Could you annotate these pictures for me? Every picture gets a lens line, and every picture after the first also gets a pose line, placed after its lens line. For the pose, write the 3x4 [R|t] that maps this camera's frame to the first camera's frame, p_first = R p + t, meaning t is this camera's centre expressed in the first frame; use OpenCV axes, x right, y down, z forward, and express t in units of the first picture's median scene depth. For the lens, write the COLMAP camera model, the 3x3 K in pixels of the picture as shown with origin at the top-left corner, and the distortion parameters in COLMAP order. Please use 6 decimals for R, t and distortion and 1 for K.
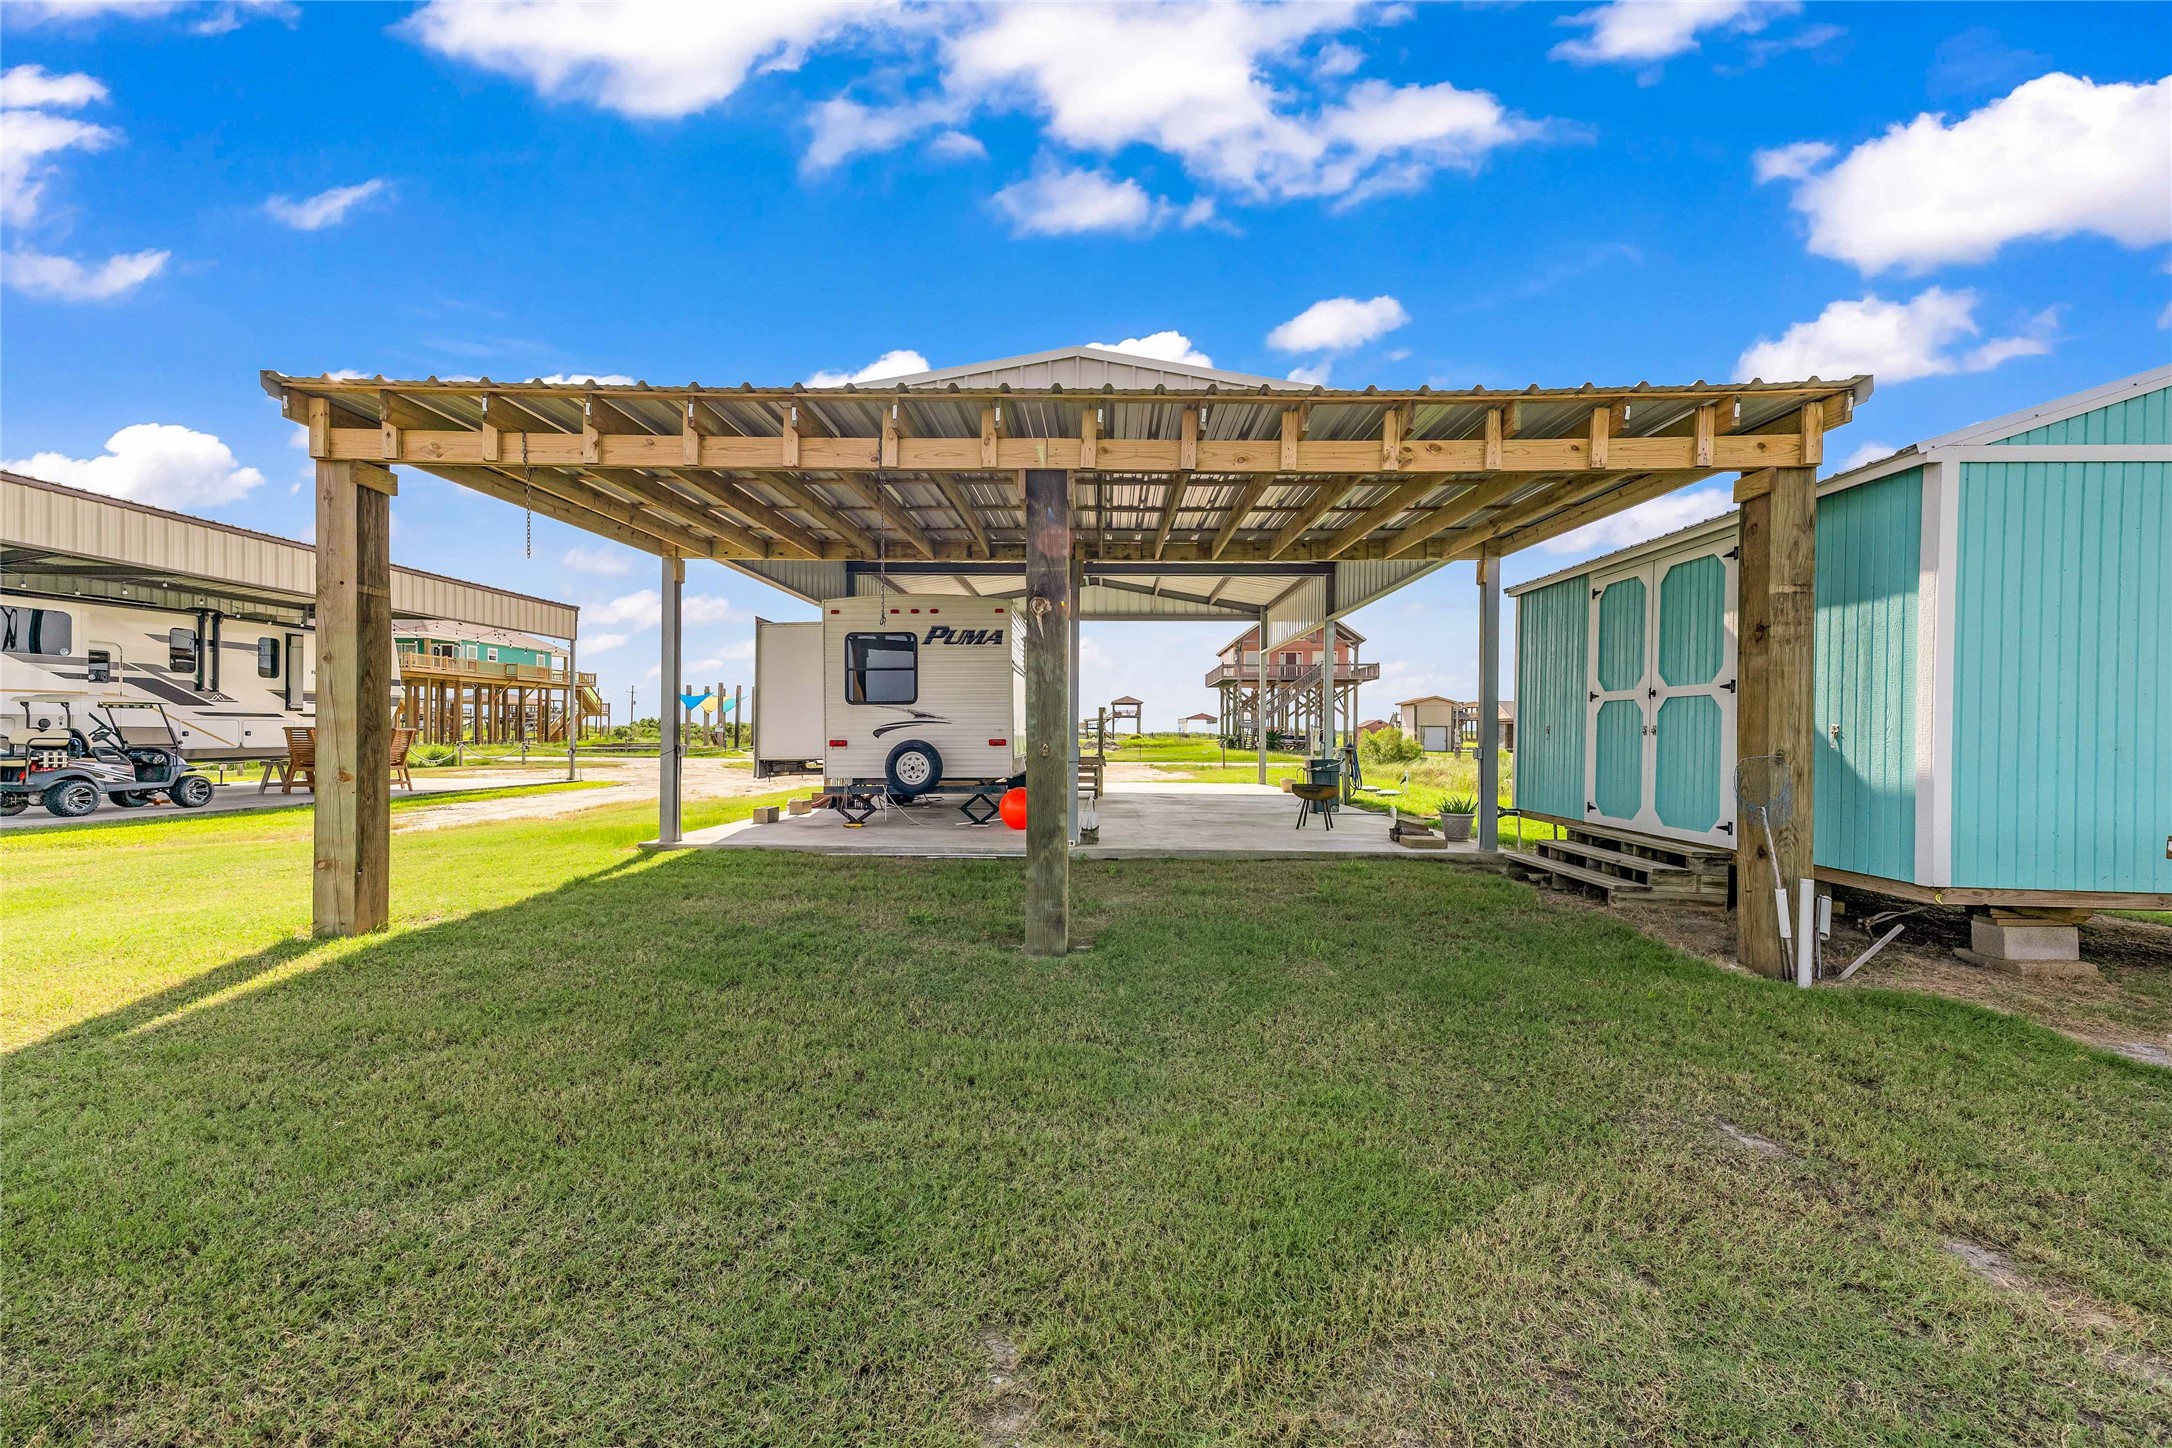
lens RADIAL K [[840.5, 0, 1078.4], [0, 840.5, 732.1], [0, 0, 1]] dist [0.004802, -0.000011]
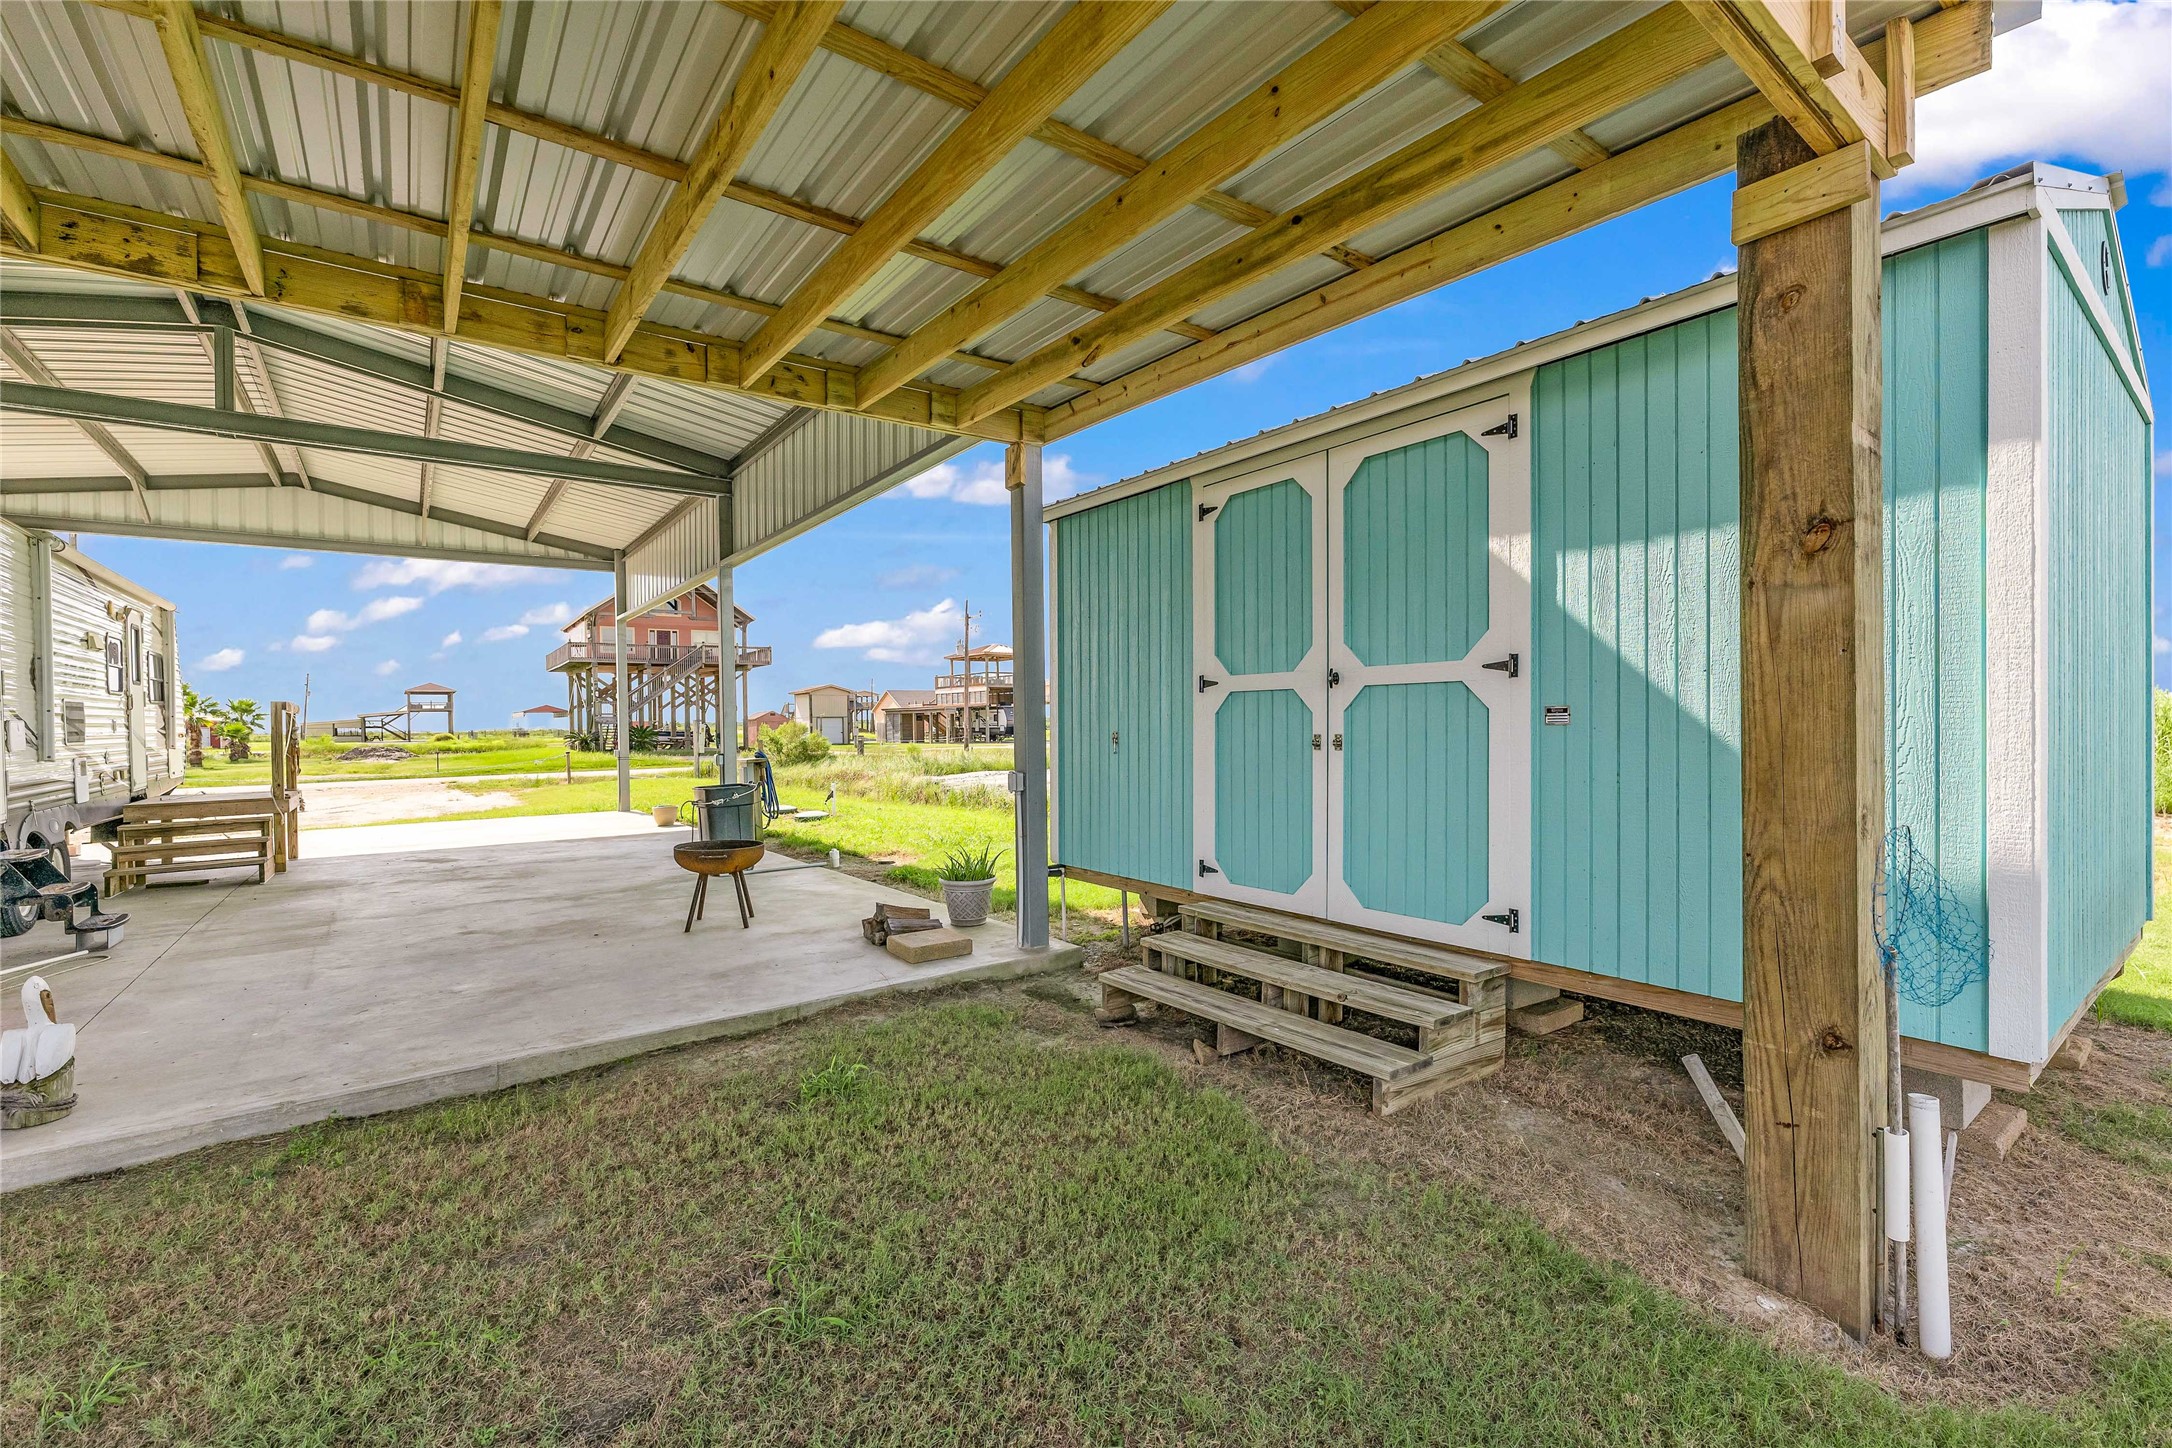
lens RADIAL K [[922.0, 0, 1086.0], [0, 922.0, 724.0], [0, 0, 1]] dist [0.000122, -0.000066]
pose [[0.780317, -0.022041, 0.624995, 0.120041], [0.021931, 0.999728, 0.007874, -0.018378], [-0.624999, 0.007563, 0.780589, 0.482422]]
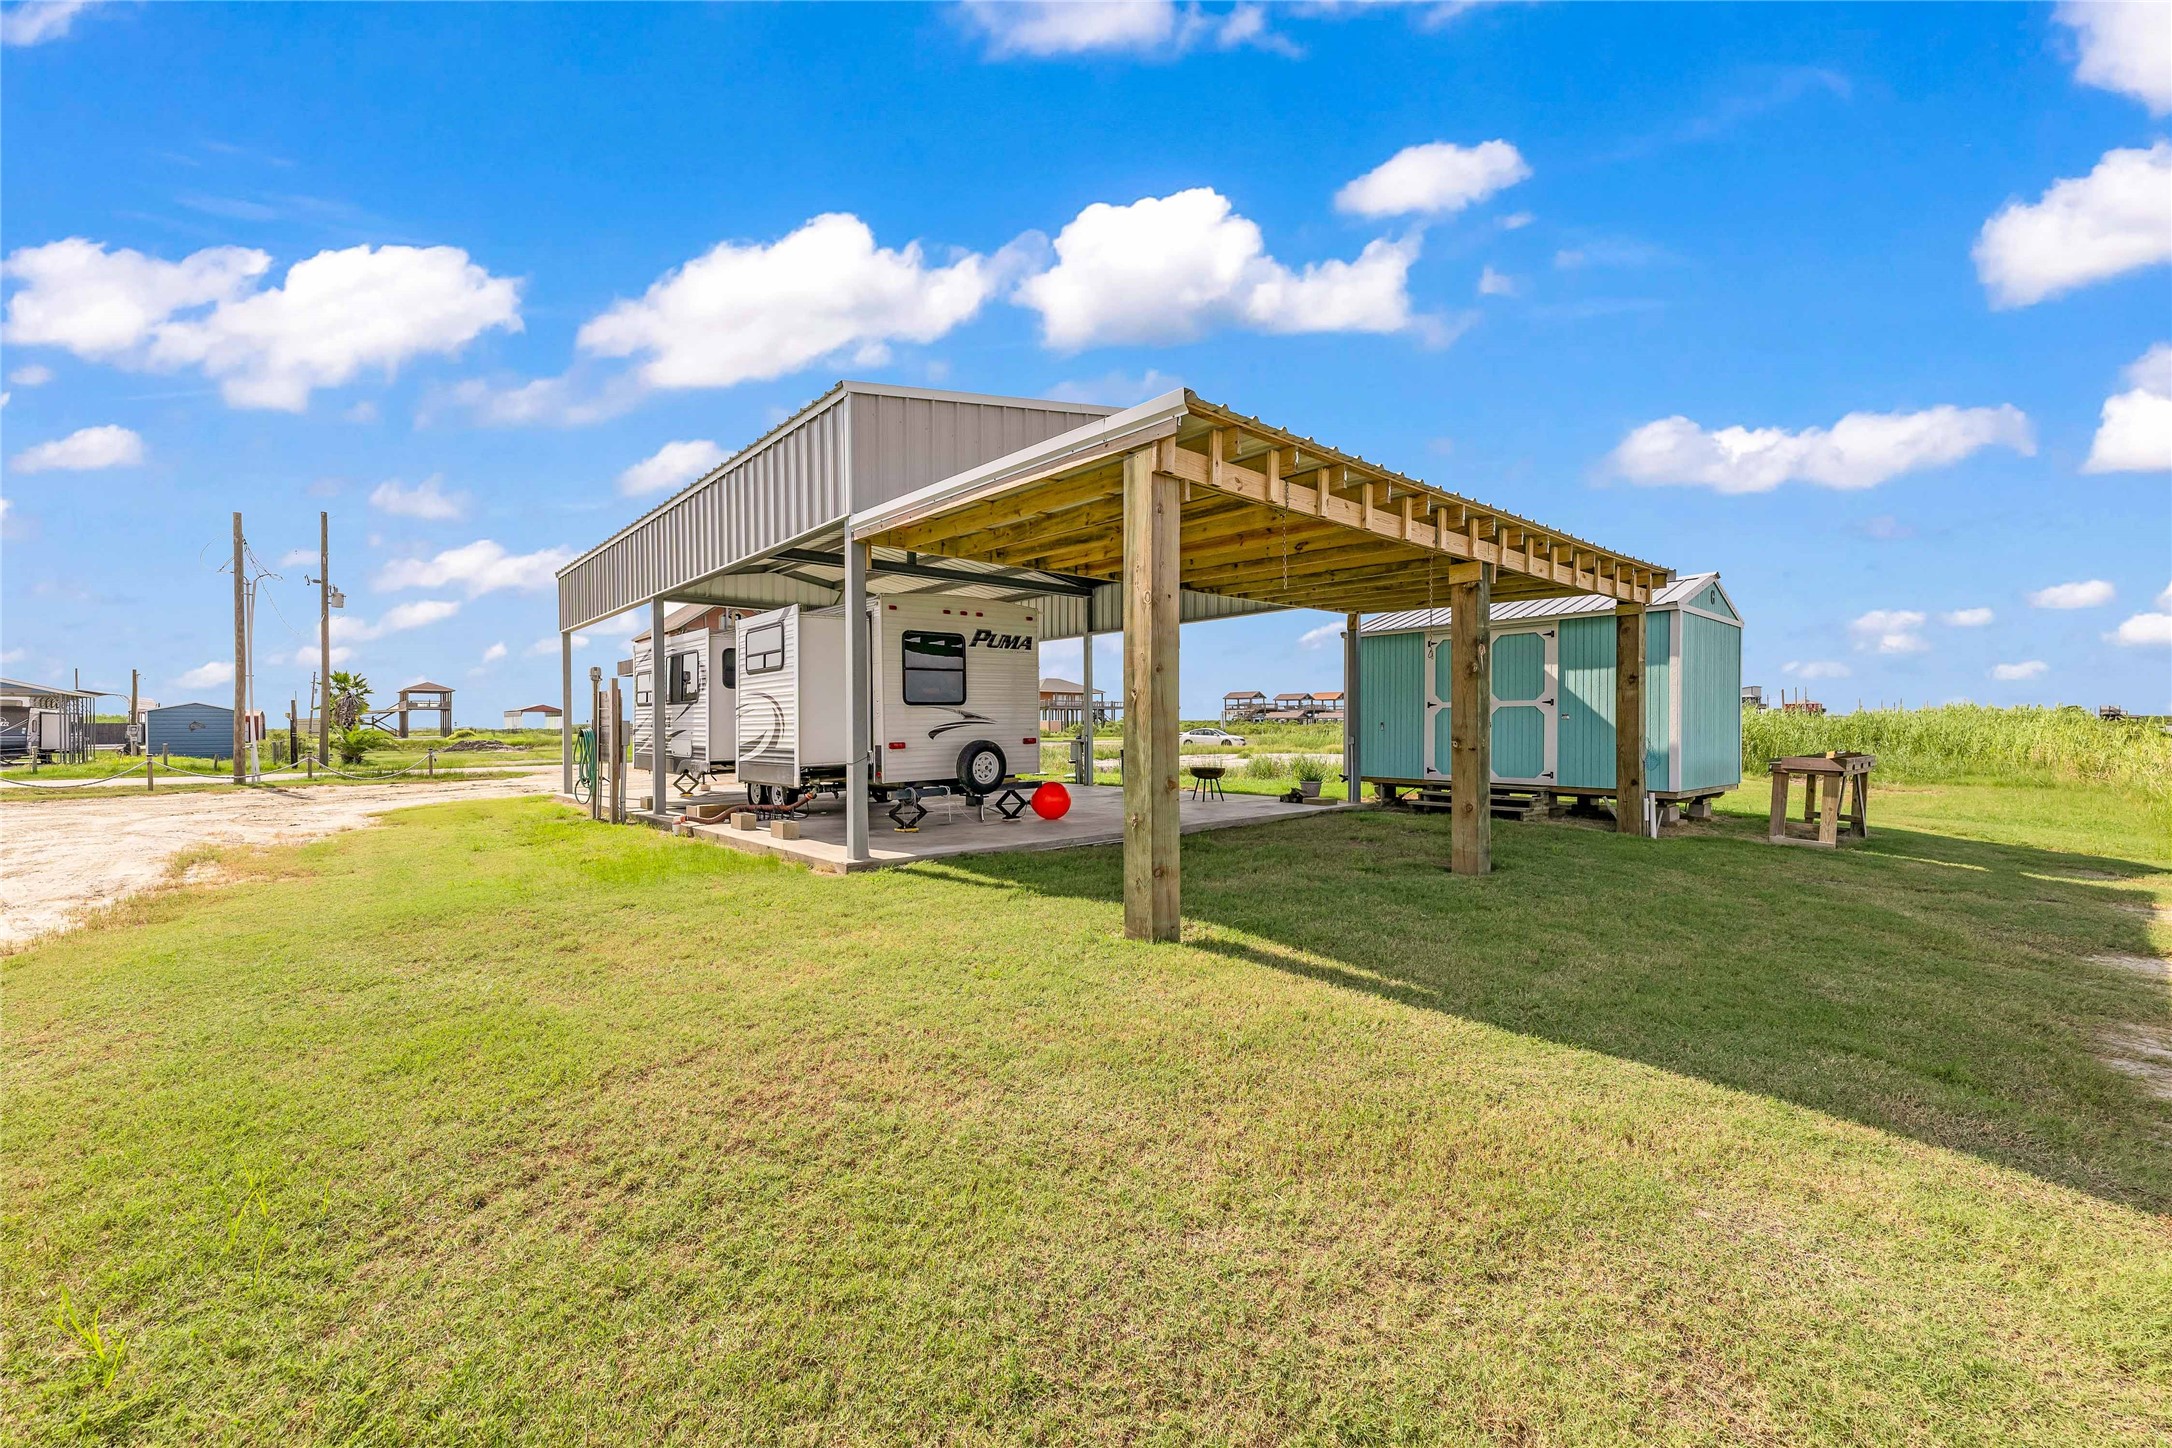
lens RADIAL K [[840.5, 0, 1078.4], [0, 840.5, 732.1], [0, 0, 1]] dist [0.004802, -0.000011]
pose [[0.756369, -0.015665, 0.653957, -0.910086], [0.009694, 0.999872, 0.012740, -0.014478], [-0.654073, -0.003297, 0.756424, 0.168877]]
